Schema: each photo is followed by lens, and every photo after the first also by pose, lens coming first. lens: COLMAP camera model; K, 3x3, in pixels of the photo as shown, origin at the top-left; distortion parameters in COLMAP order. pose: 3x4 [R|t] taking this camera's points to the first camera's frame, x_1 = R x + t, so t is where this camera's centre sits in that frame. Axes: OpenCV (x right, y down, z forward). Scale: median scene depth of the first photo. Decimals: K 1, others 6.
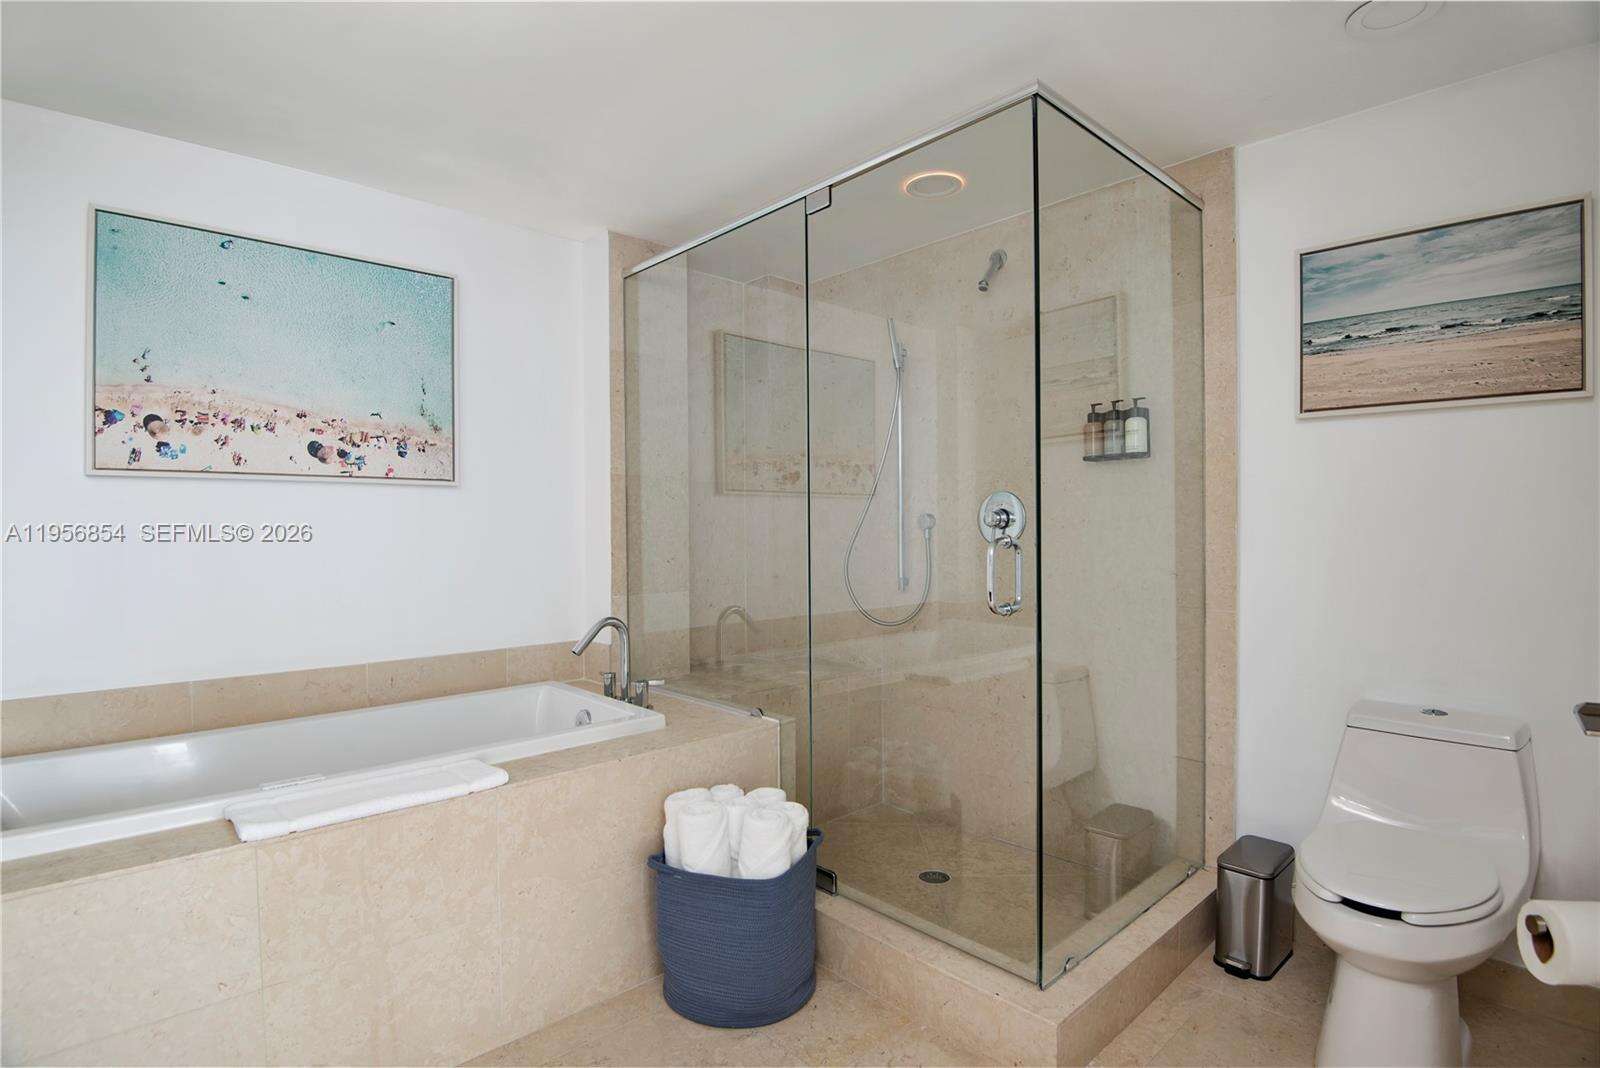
lens RADIAL K [[812.9, 0, 800.0], [0, 812.9, 534.0], [0, 0, 1]] dist [-0.044401, -0.000375]
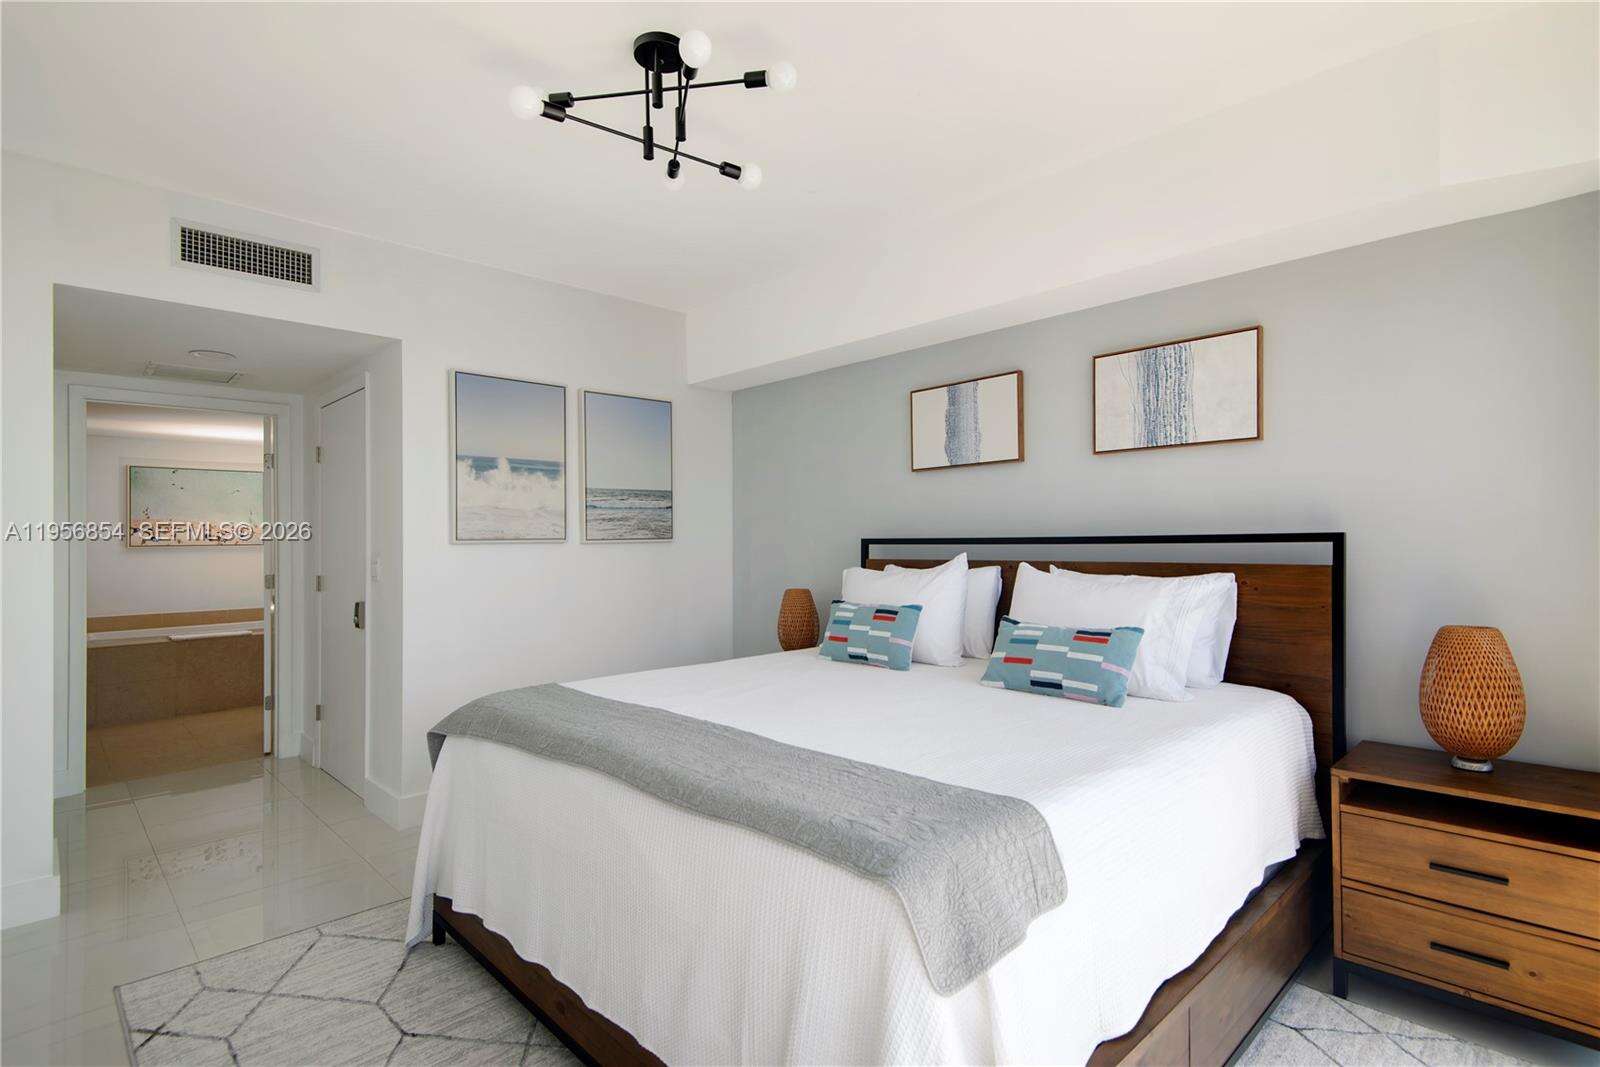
lens RADIAL K [[787.4, 0, 777.5], [0, 787.4, 533.9], [0, 0, 1]] dist [0.042869, 0.000305]
pose [[0.999963, 0.006158, -0.006035, 1.810989], [-0.006265, 0.999818, -0.018026, -0.089628], [0.005923, 0.018063, 0.999819, -2.347914]]
